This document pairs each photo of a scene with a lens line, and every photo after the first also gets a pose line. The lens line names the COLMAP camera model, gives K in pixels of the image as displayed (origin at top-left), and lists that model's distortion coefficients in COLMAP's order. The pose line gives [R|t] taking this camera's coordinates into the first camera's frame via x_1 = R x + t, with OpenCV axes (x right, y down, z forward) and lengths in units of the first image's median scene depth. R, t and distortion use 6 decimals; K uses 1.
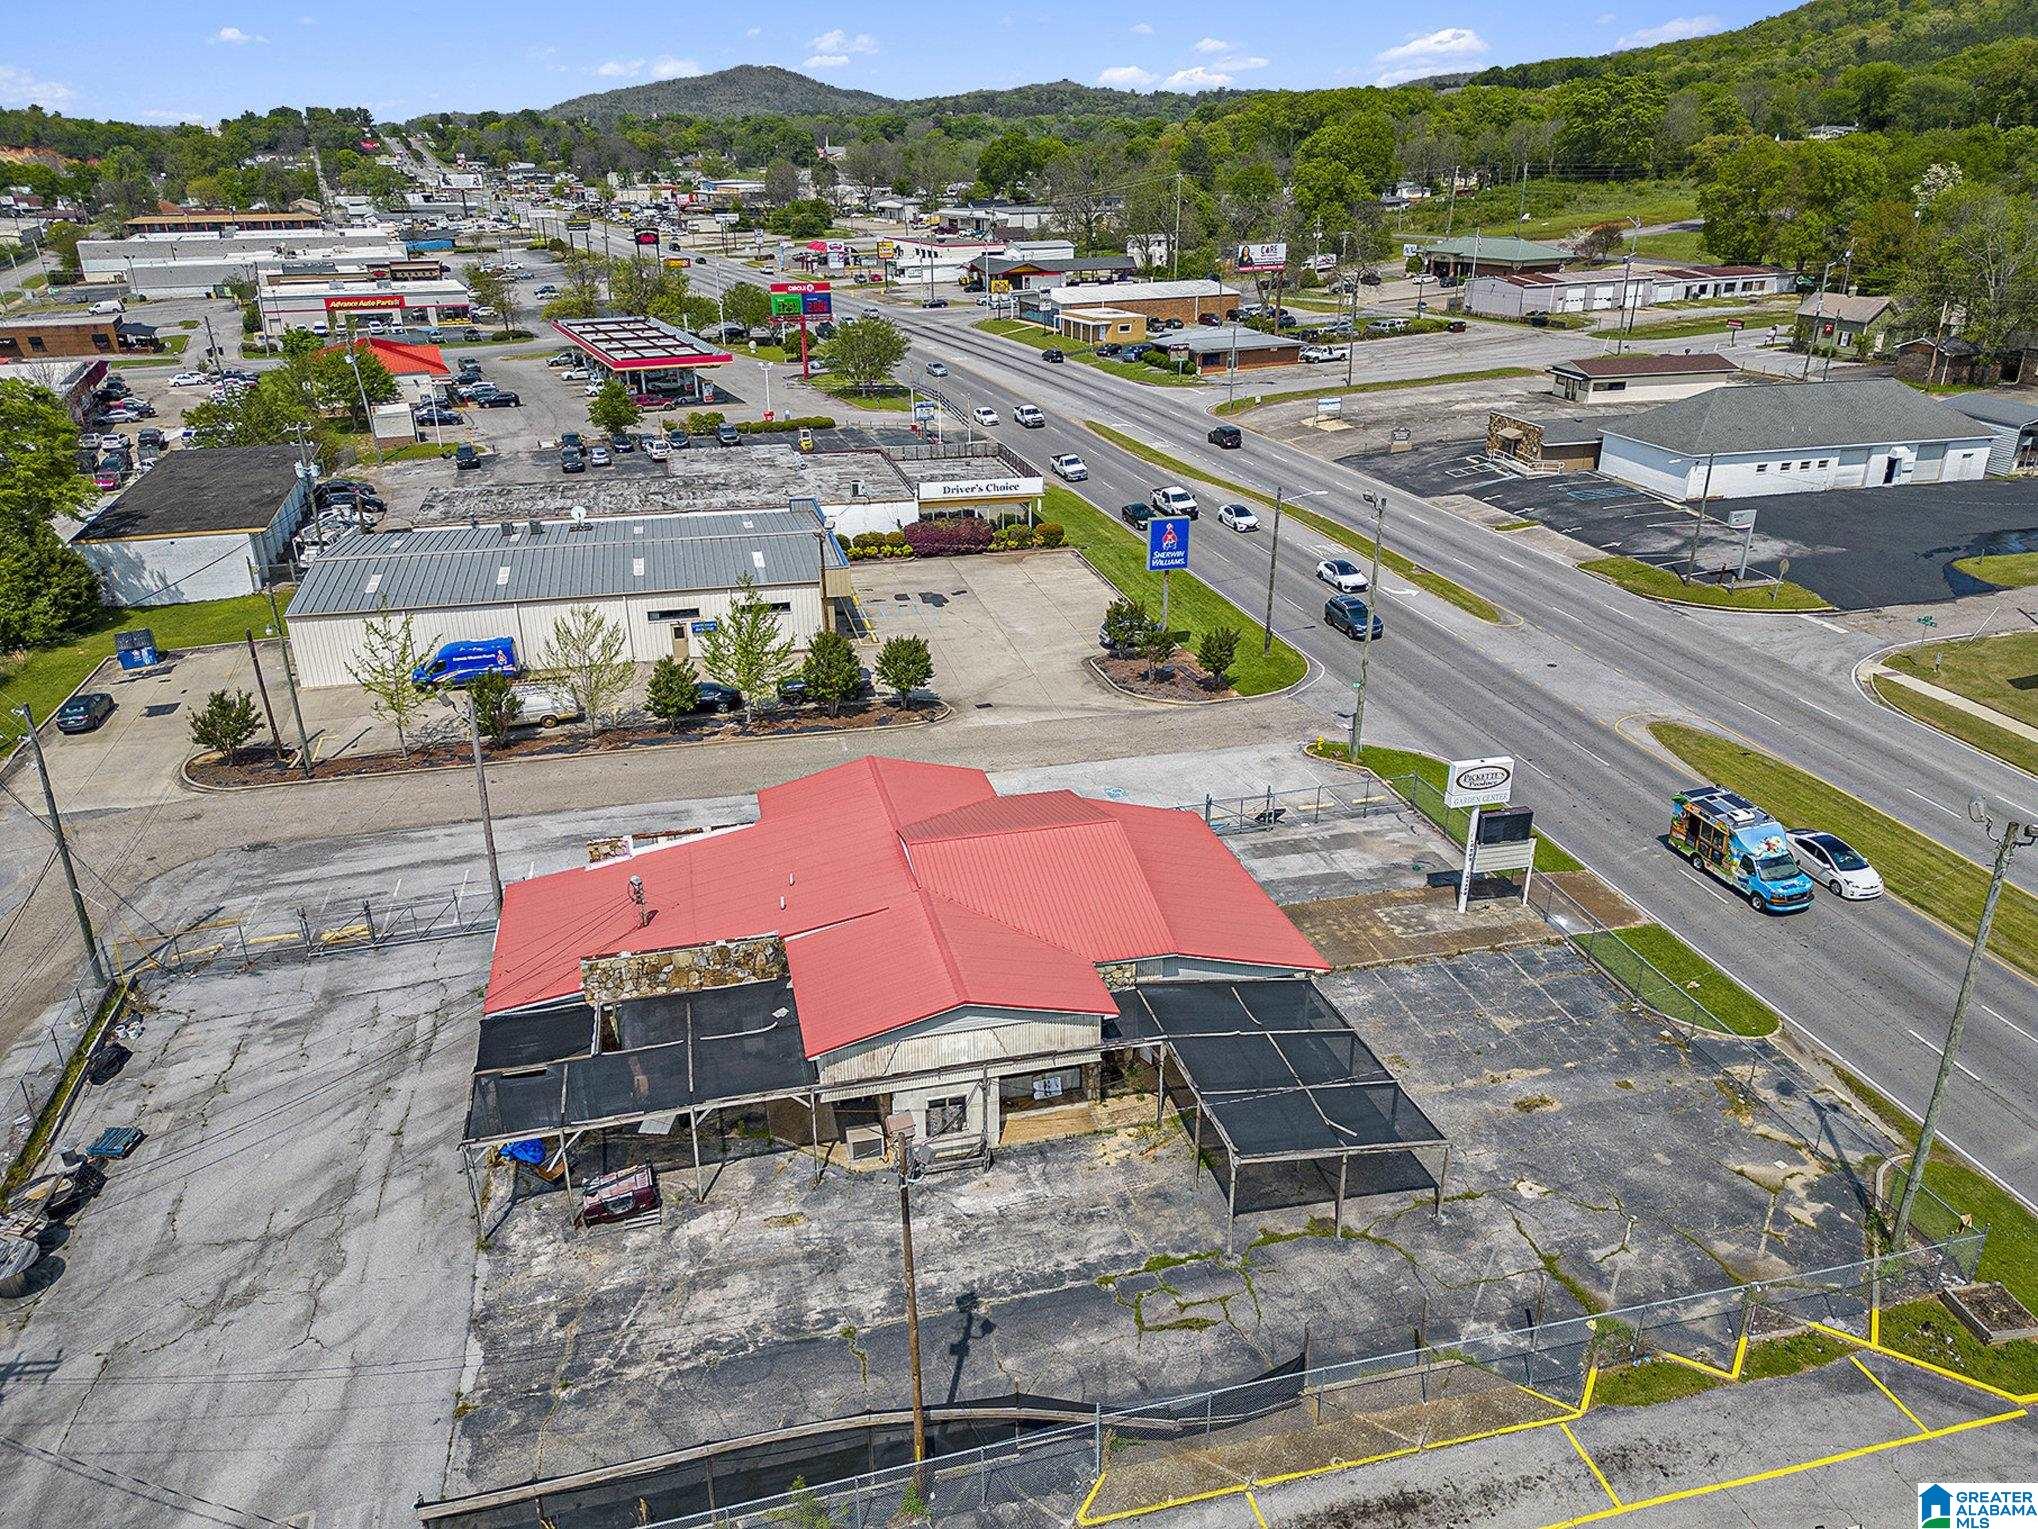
lens RADIAL K [[1436.8, 0, 1009.2], [0, 1436.8, 758.5], [0, 0, 1]] dist [0.067834, -0.064813]
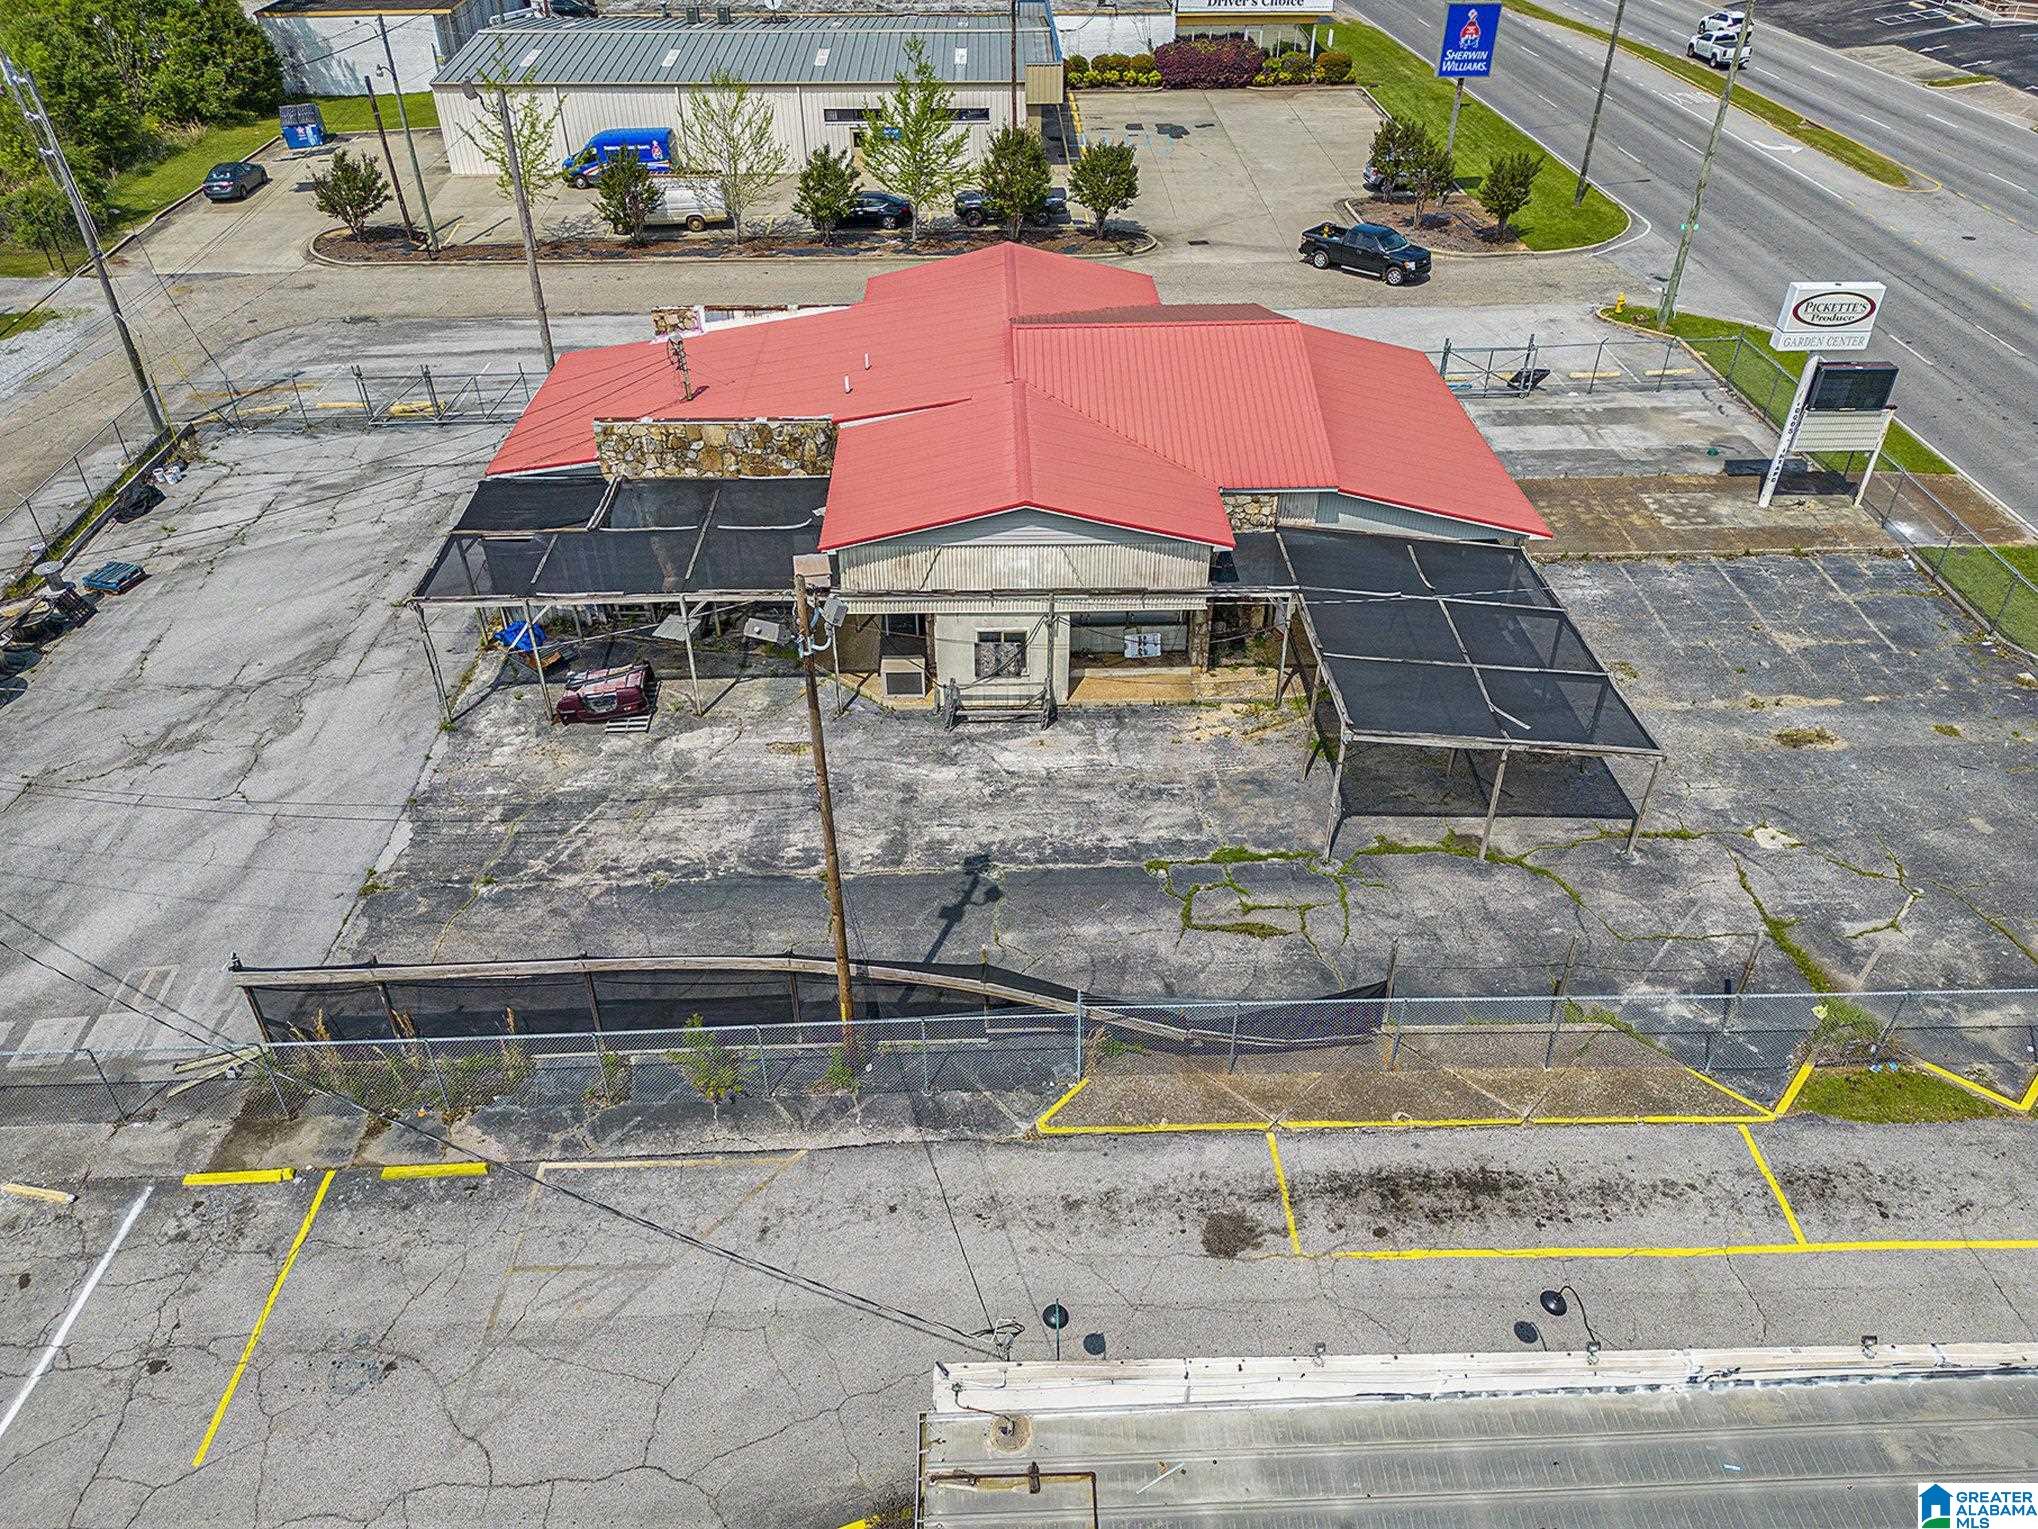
lens RADIAL K [[1436.8, 0, 1009.2], [0, 1436.8, 758.5], [0, 0, 1]] dist [0.067834, -0.064813]
pose [[0.976352, 0.128046, -0.174185, 0.103786], [-0.085864, 0.969127, 0.231129, 0.117865], [0.198403, -0.210708, 0.957204, 0.226807]]
